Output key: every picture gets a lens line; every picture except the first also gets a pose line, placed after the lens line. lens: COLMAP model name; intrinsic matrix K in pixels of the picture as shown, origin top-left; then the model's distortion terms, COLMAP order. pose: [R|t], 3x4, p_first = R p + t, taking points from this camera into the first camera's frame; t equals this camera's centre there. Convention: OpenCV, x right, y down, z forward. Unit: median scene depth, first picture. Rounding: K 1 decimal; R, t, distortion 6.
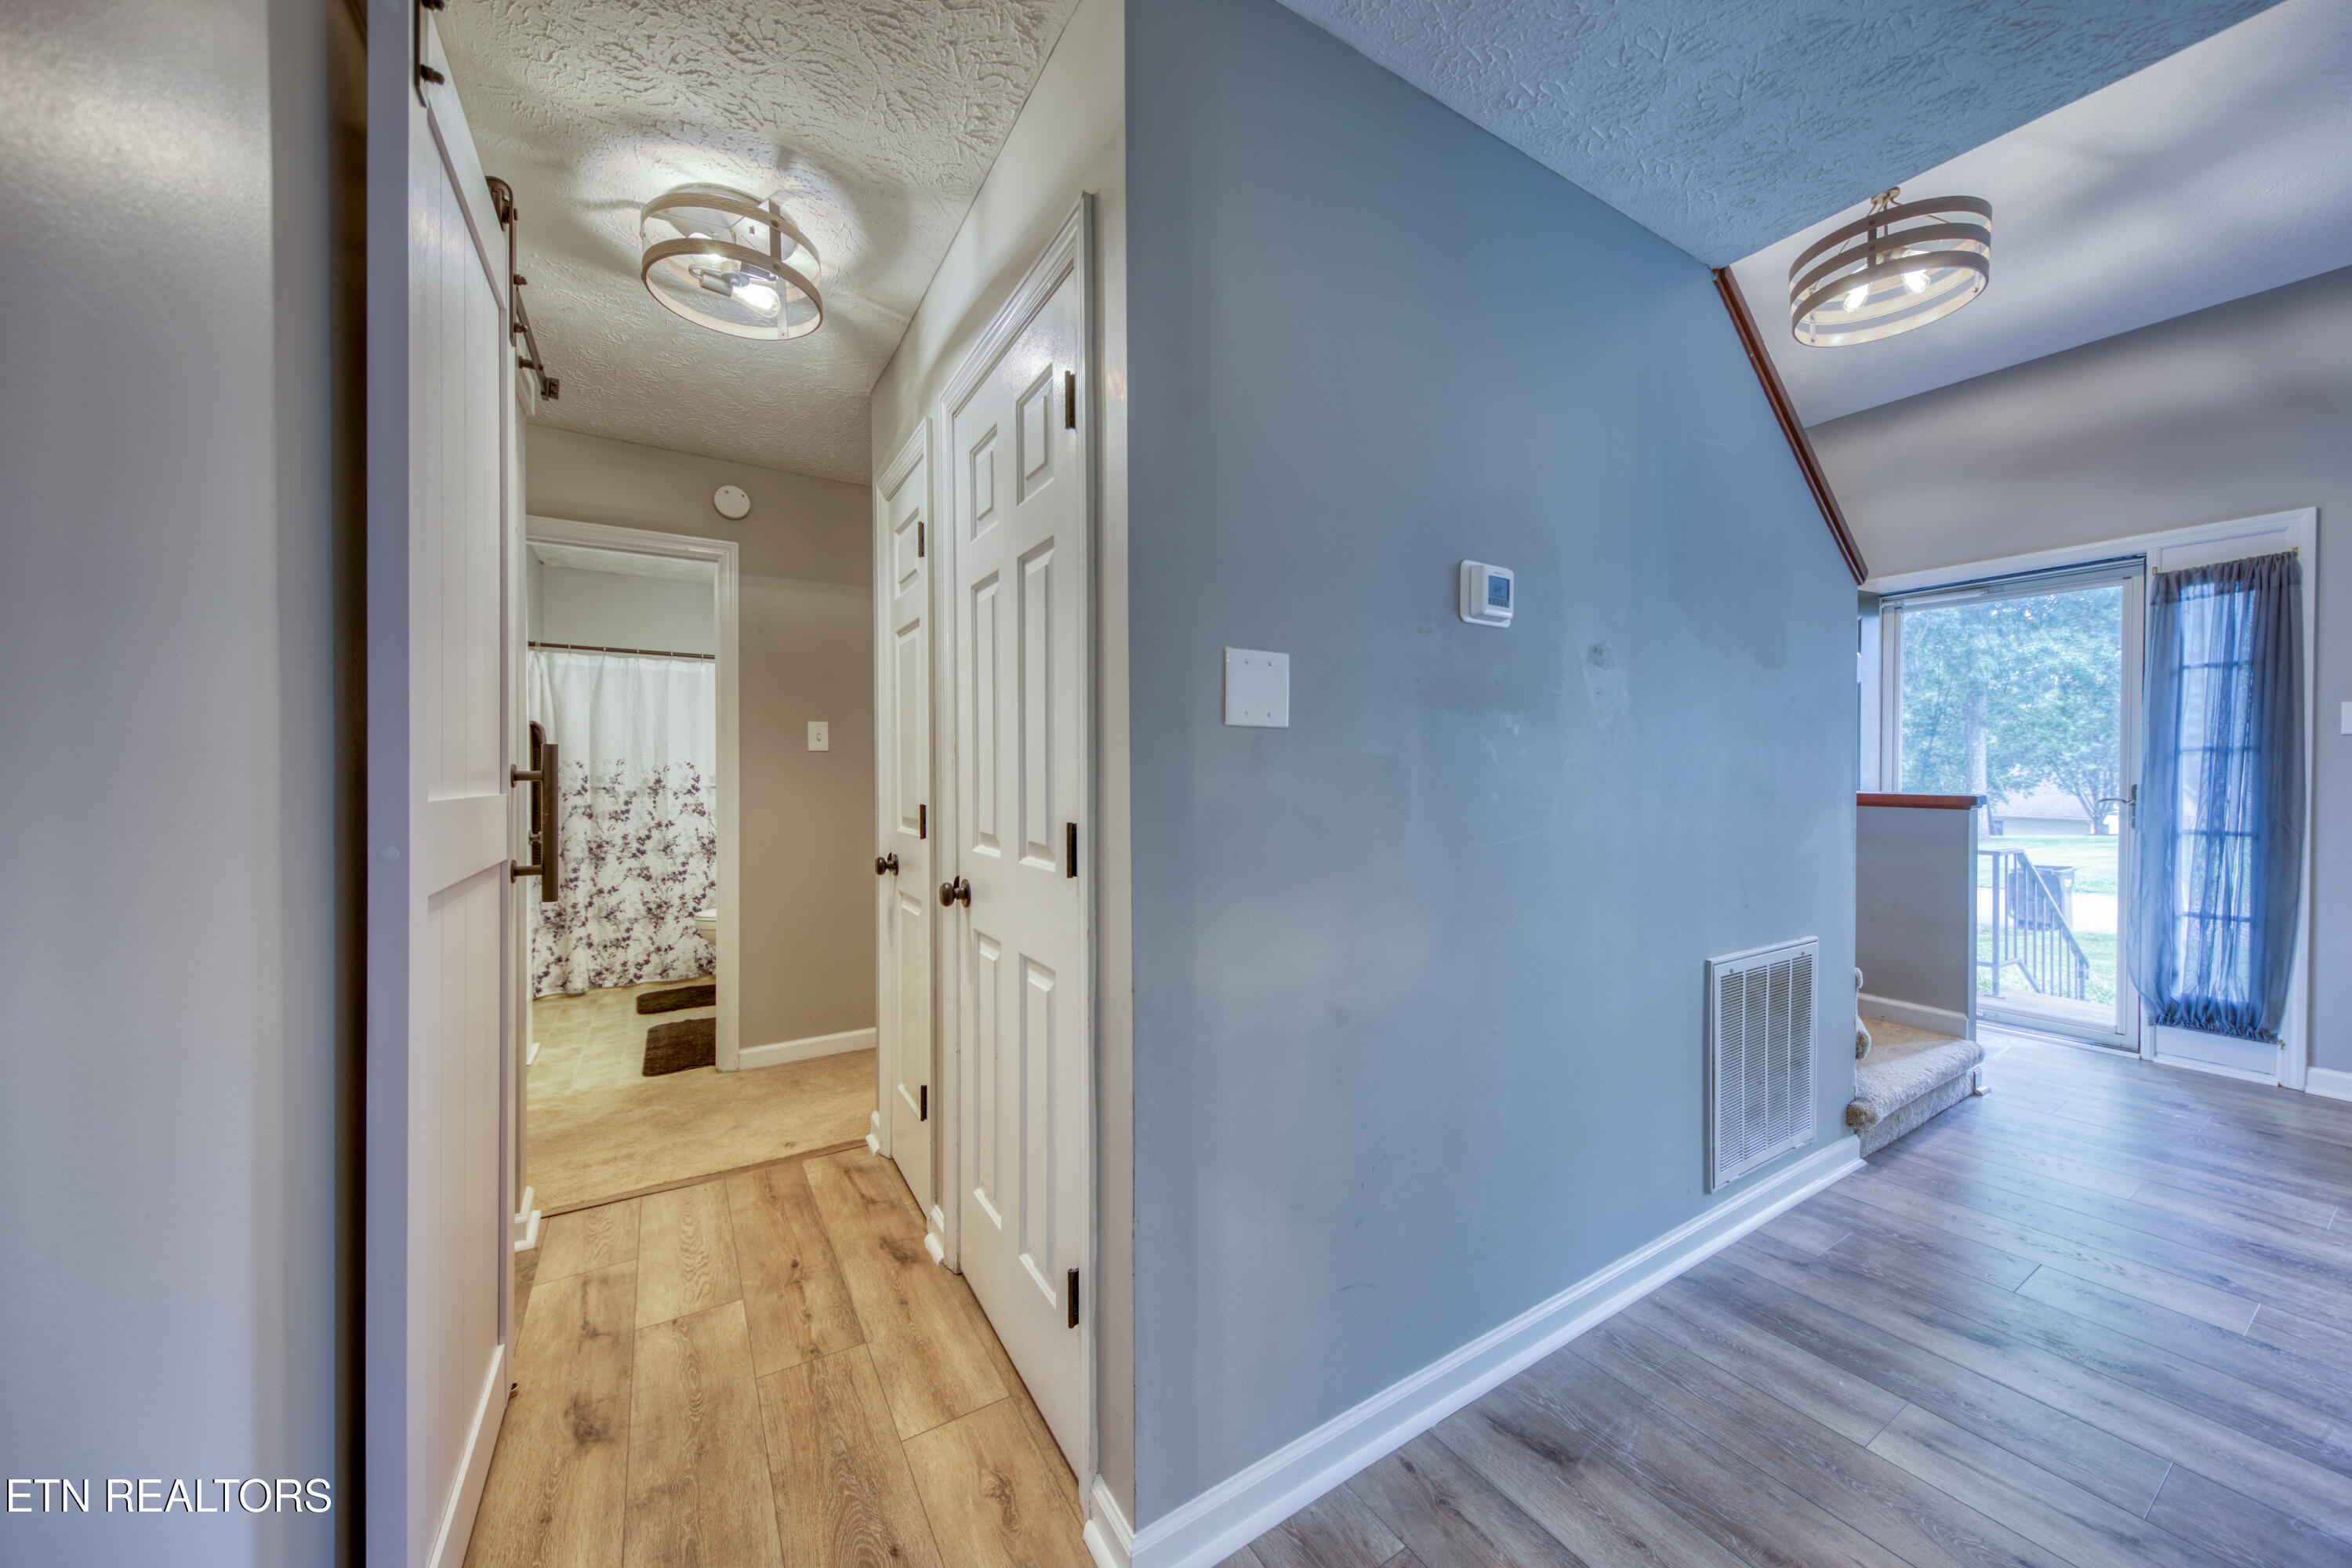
lens RADIAL K [[807.5, 0, 1184.2], [0, 807.5, 777.7], [0, 0, 1]] dist [0.012113, -0.000111]
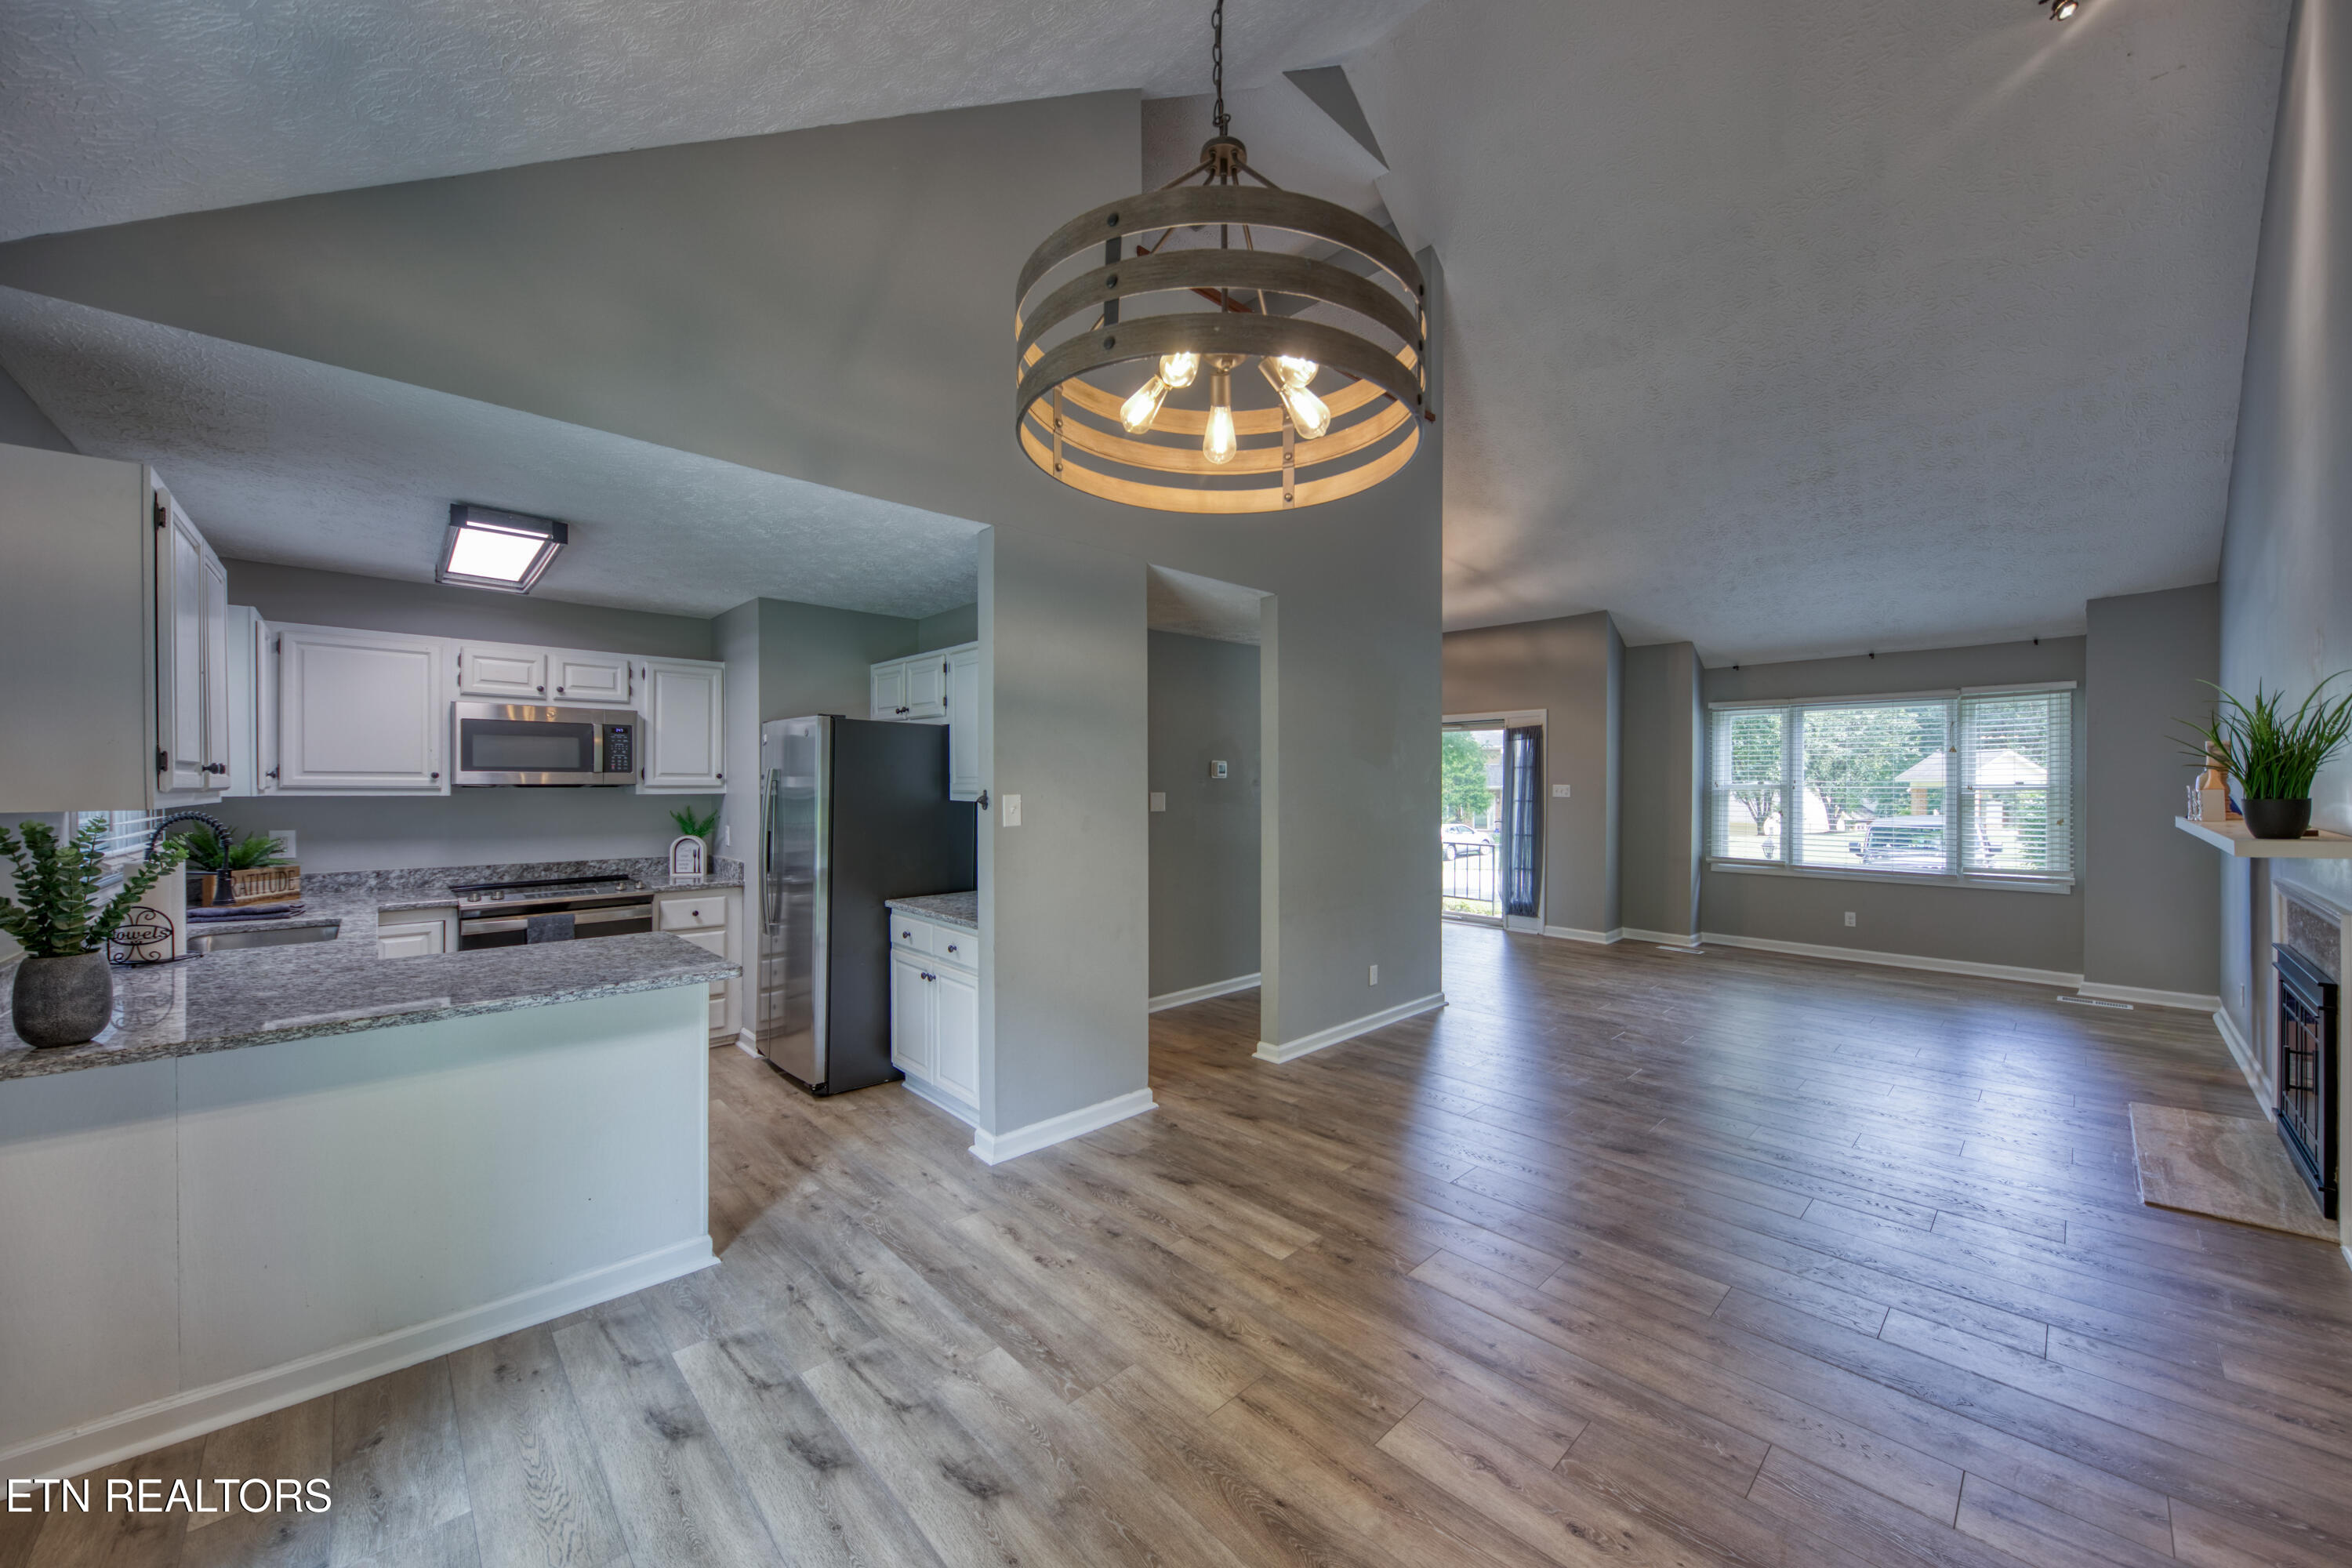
lens RADIAL K [[859.7, 0, 1201.9], [0, 859.7, 781.4], [0, 0, 1]] dist [-0.002525, -0.000285]
pose [[0.974865, 0.004558, 0.222748, -0.201611], [-0.004281, 0.999989, -0.001729, -0.065212], [-0.222753, 0.000732, 0.974875, -1.001489]]
